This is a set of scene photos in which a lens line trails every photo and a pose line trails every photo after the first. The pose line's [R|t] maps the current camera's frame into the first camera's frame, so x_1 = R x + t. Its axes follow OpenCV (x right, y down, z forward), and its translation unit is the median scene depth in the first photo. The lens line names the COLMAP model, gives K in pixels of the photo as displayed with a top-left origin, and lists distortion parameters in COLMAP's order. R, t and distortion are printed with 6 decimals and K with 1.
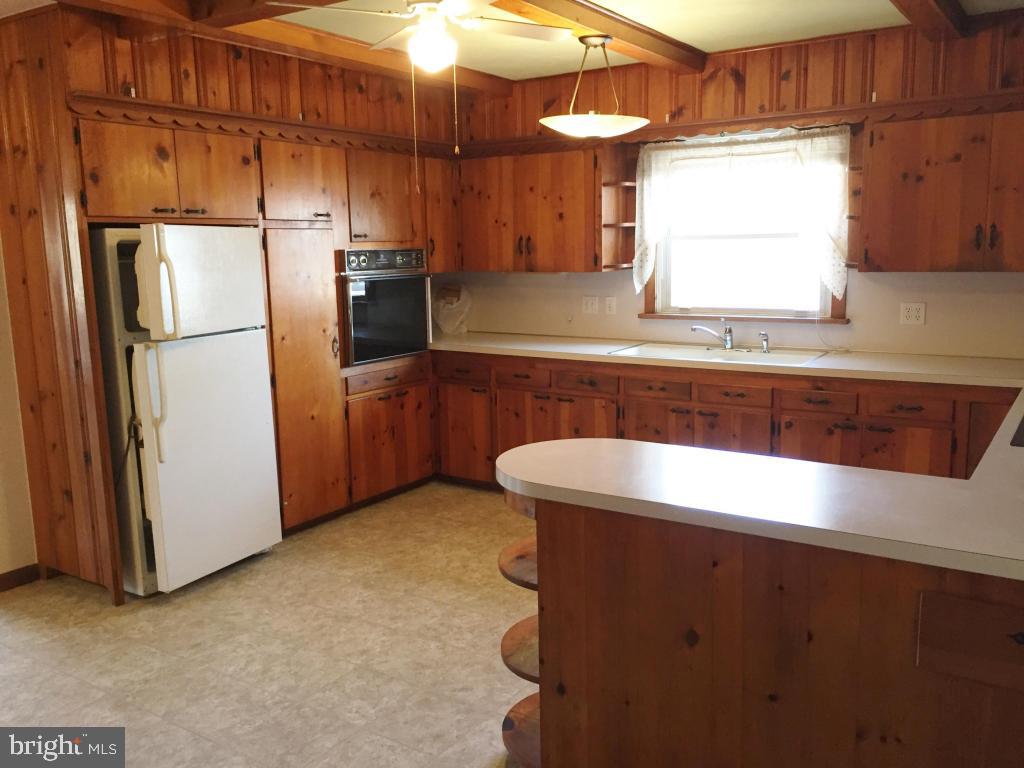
lens RADIAL K [[873.0, 0, 515.1], [0, 873.0, 382.3], [0, 0, 1]] dist [0.047821, -0.043138]
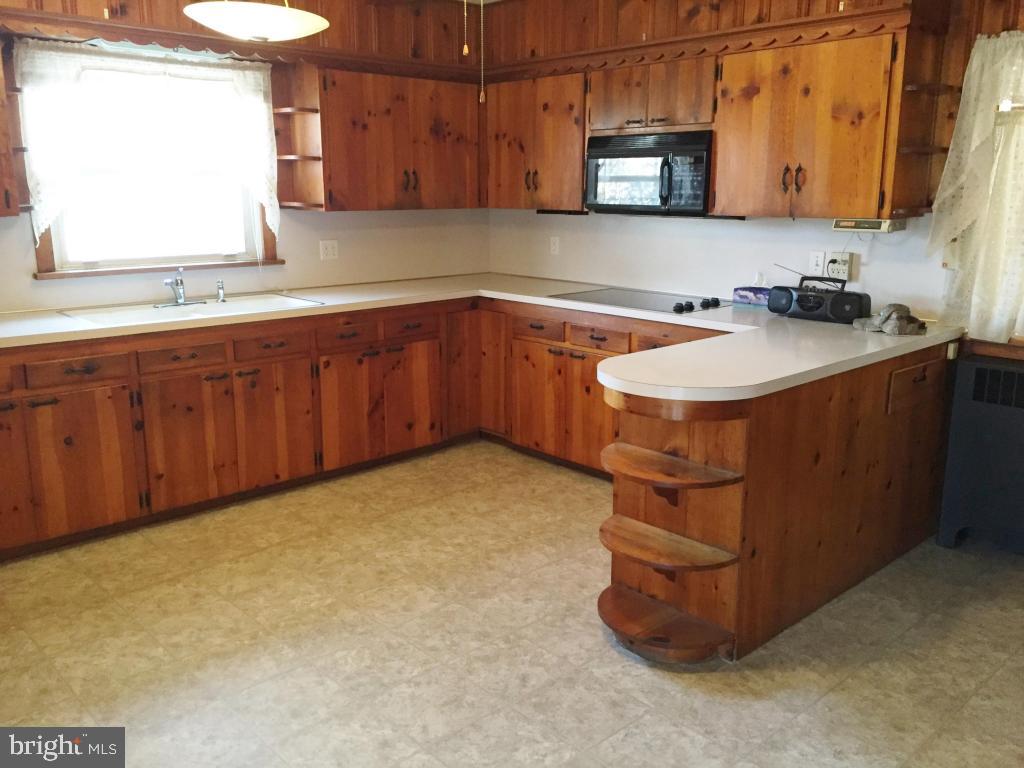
lens RADIAL K [[873.0, 0, 514.8], [0, 873.0, 387.4], [0, 0, 1]] dist [0.047821, -0.043138]
pose [[0.228185, -0.201196, 0.952603, -0.576894], [0.145074, 0.974519, 0.171074, -0.063351], [-0.962749, 0.099161, 0.251558, 0.512061]]
